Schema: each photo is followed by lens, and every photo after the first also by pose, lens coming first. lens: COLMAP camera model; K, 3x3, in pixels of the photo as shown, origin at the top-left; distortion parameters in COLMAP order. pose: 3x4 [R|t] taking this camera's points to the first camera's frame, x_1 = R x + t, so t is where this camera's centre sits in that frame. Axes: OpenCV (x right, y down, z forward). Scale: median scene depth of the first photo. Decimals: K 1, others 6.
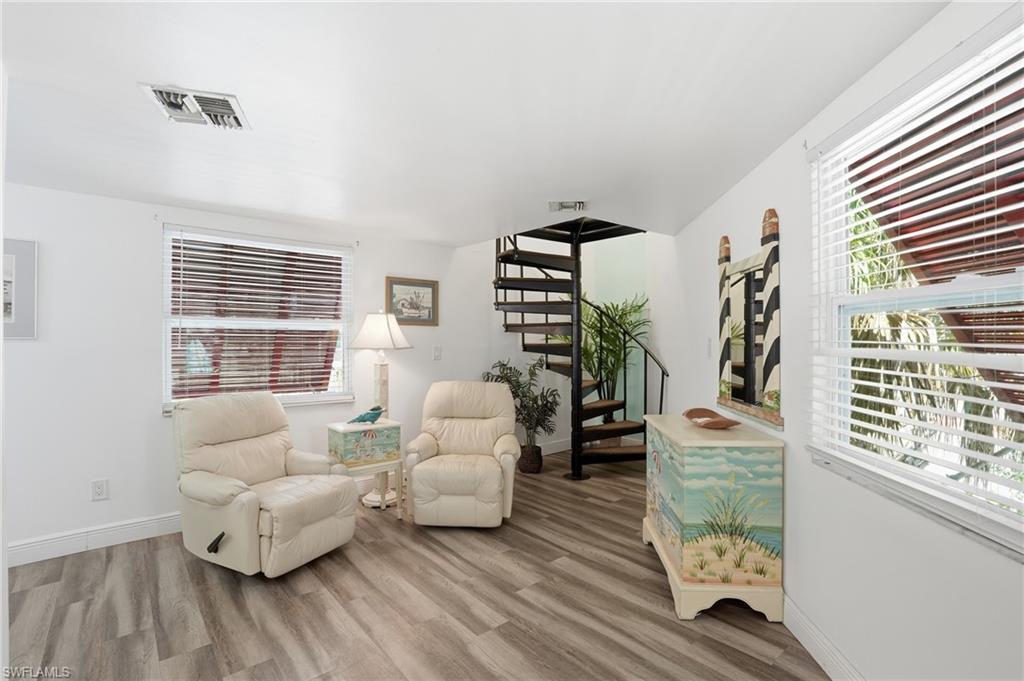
lens RADIAL K [[470.8, 0, 509.6], [0, 470.8, 339.0], [0, 0, 1]] dist [-0.076064, 0.027734]
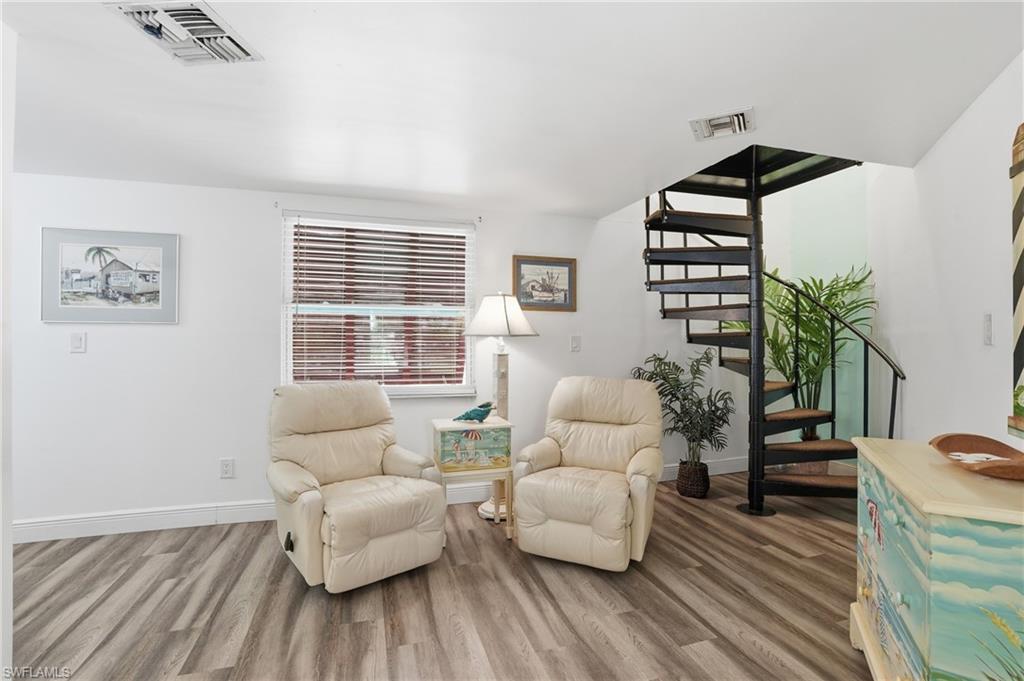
lens RADIAL K [[466.2, 0, 511.9], [0, 466.2, 336.9], [0, 0, 1]] dist [-0.072178, 0.026233]
pose [[0.920231, -0.000669, -0.391374, 0.083521], [-0.000299, 0.999997, -0.002412, 0.023940], [0.391374, 0.002336, 0.920229, 0.215171]]
